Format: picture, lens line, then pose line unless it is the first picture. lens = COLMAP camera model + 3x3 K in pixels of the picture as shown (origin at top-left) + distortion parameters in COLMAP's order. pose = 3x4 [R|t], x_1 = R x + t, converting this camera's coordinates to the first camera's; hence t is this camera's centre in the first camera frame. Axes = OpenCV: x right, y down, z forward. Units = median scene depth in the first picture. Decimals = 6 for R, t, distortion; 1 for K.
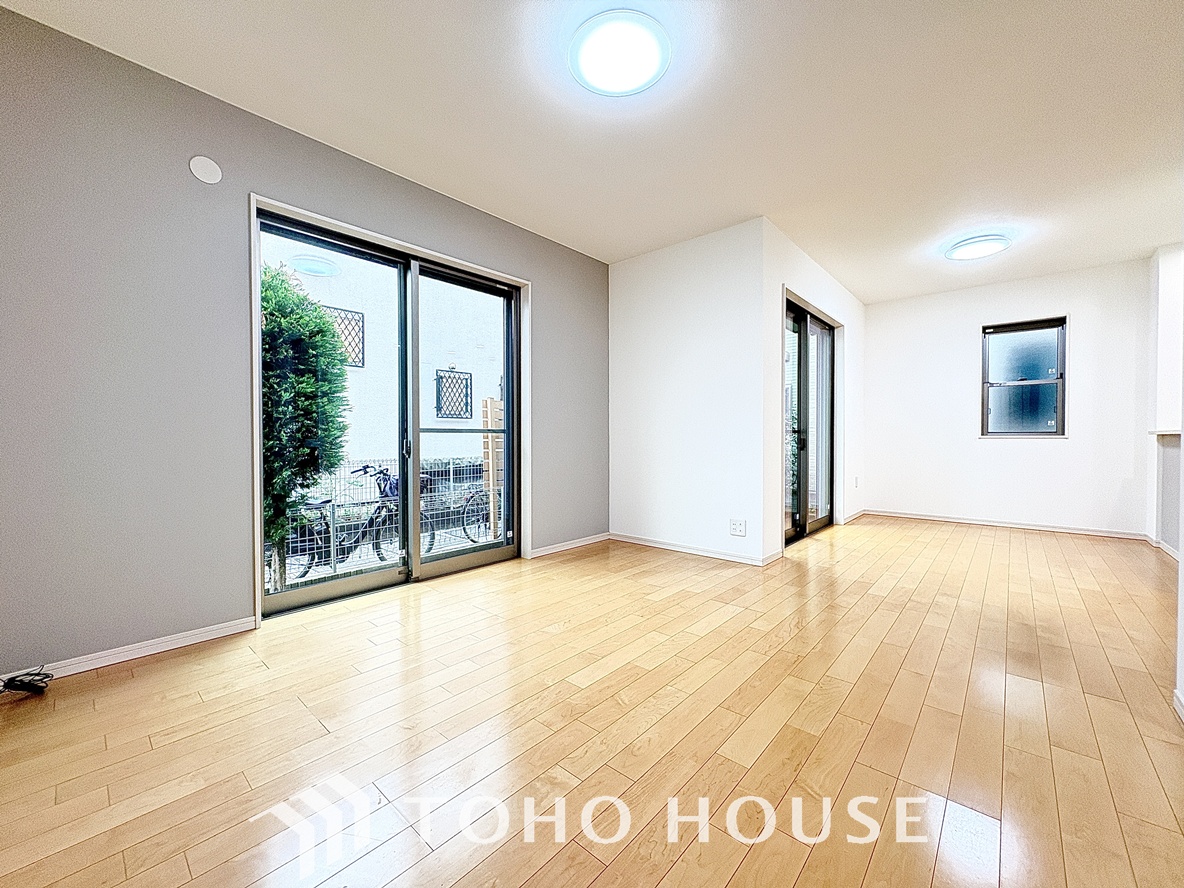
lens RADIAL K [[470.6, 0, 593.5], [0, 470.6, 439.9], [0, 0, 1]] dist [0.000365, -0.000202]
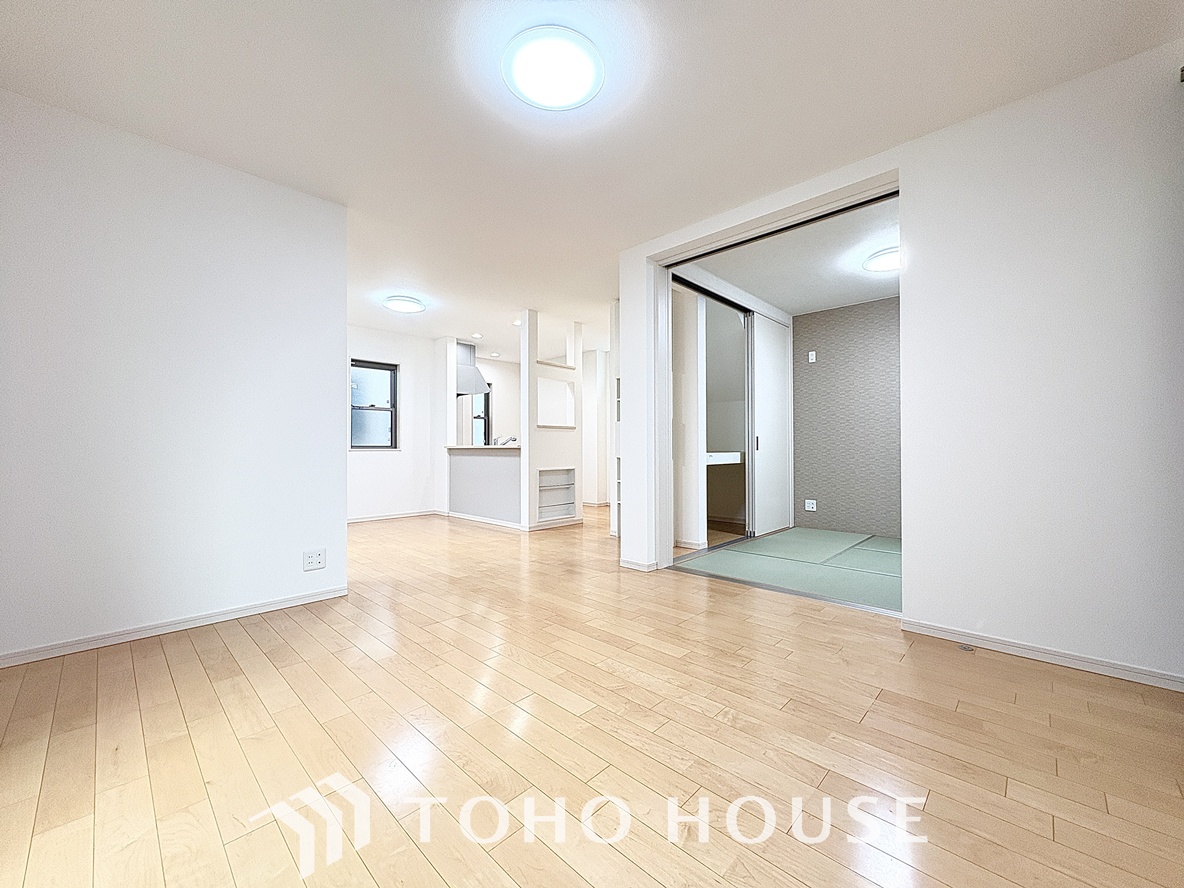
lens RADIAL K [[470.6, 0, 594.3], [0, 470.6, 449.0], [0, 0, 1]] dist [0.000365, -0.000202]
pose [[0.028517, 0.002657, 0.999590, -0.510223], [0.007684, 0.999966, -0.002877, -0.000932], [-0.999564, 0.007763, 0.028495, 0.496142]]
